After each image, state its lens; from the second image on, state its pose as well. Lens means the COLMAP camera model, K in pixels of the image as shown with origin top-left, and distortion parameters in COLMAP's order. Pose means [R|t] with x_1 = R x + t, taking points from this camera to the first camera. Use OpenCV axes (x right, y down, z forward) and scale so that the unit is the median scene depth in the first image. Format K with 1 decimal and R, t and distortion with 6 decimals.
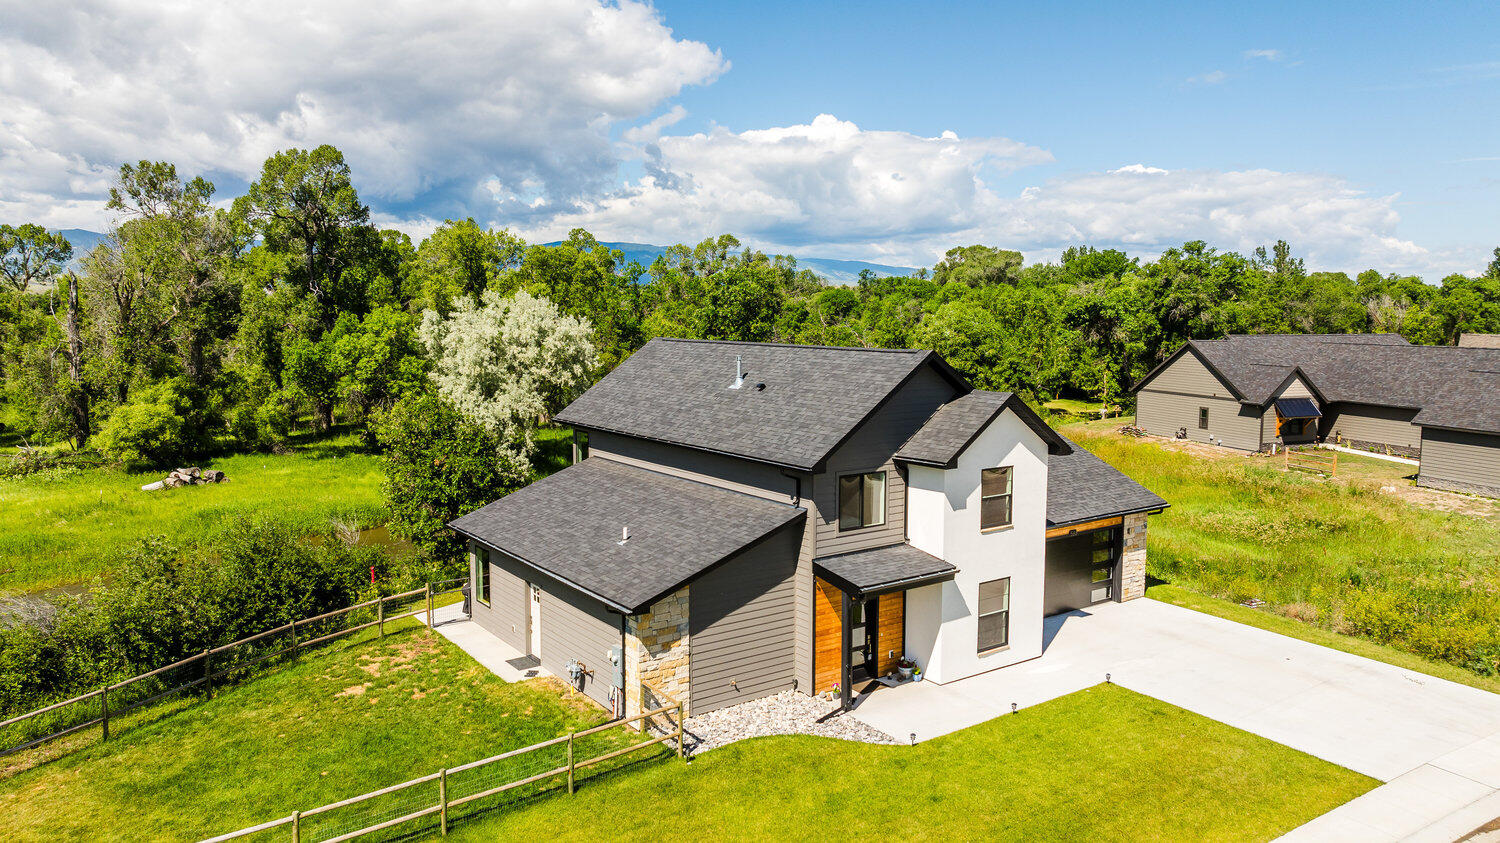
lens RADIAL K [[1053.0, 0, 750.0], [0, 1053.0, 421.5], [0, 0, 1]] dist [-0.040980, 0.050157]
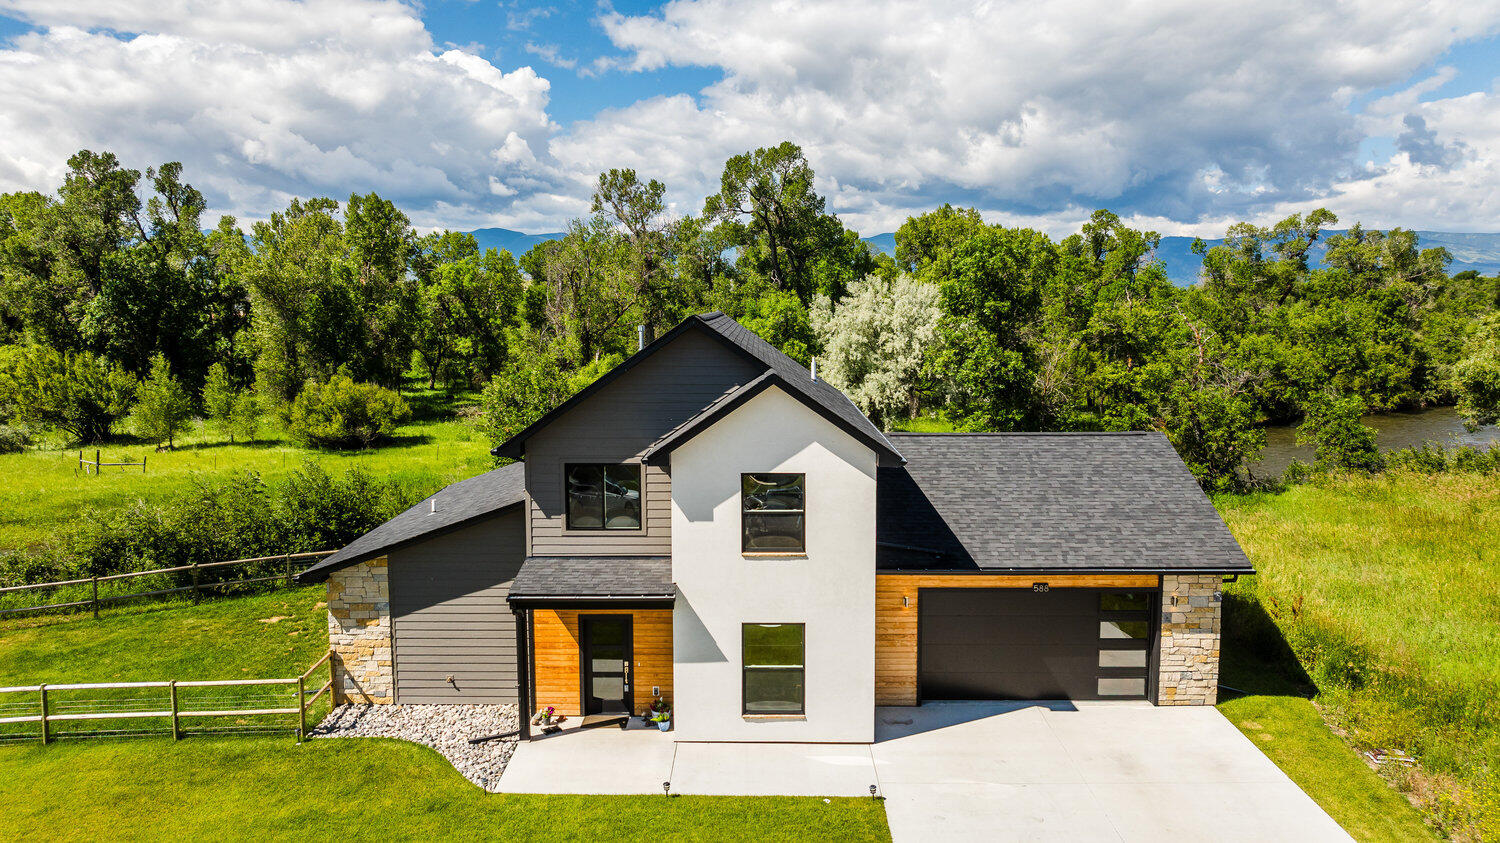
lens RADIAL K [[1053.0, 0, 750.0], [0, 1053.0, 421.5], [0, 0, 1]] dist [-0.040980, 0.050157]
pose [[0.805323, 0.061057, -0.589683, 0.686948], [-0.059130, 0.997995, 0.022582, -0.009275], [0.589880, 0.016683, 0.807319, 0.401199]]
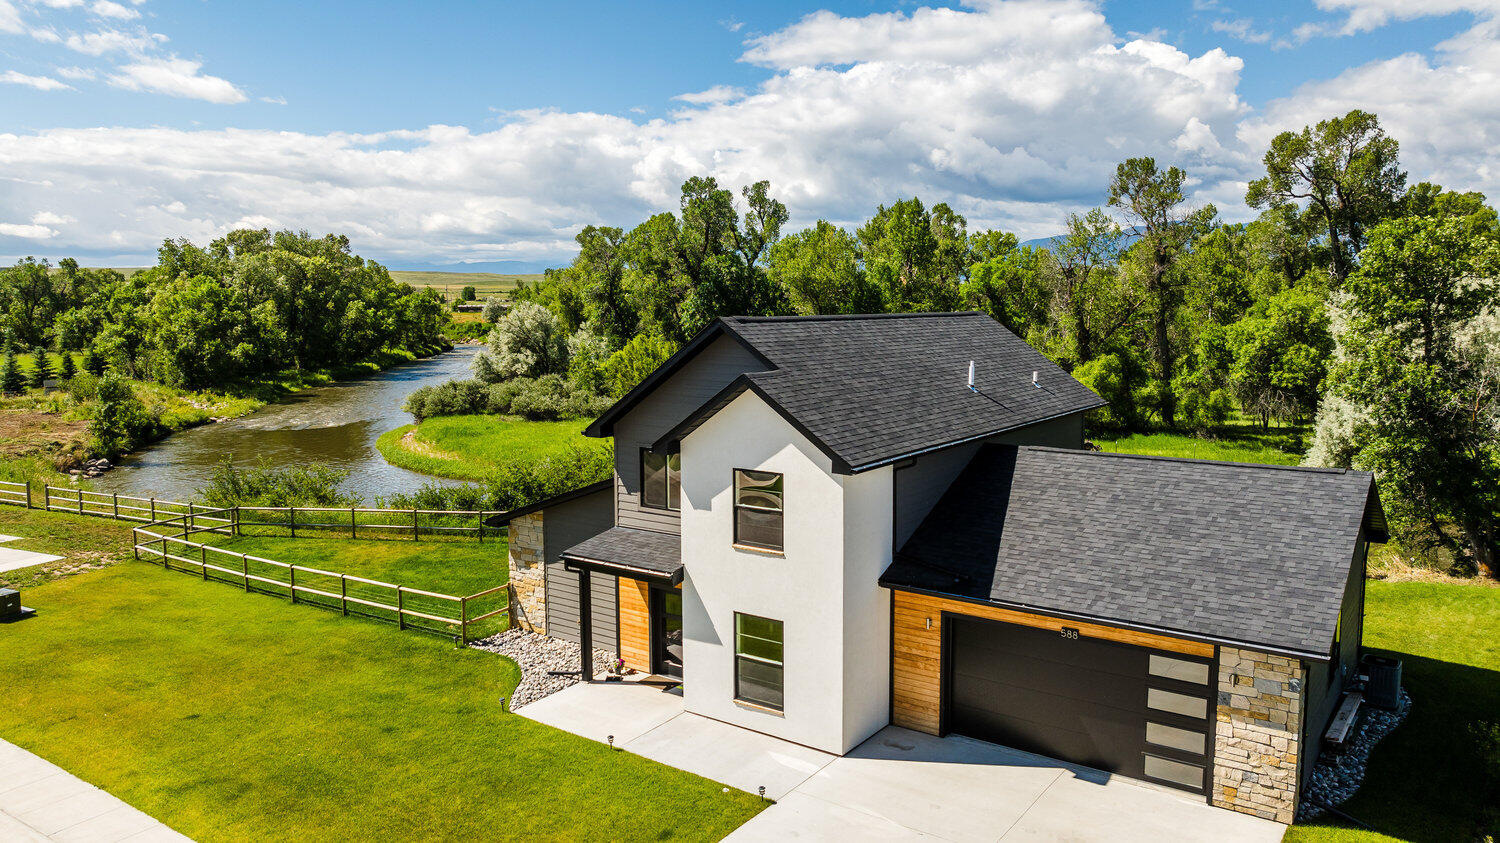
lens RADIAL K [[1053.0, 0, 750.0], [0, 1053.0, 421.5], [0, 0, 1]] dist [-0.040980, 0.050157]
pose [[0.316773, 0.101947, -0.943007, 0.995666], [-0.095673, 0.992571, 0.075167, -0.051754], [0.943664, 0.066409, 0.324174, 0.770885]]
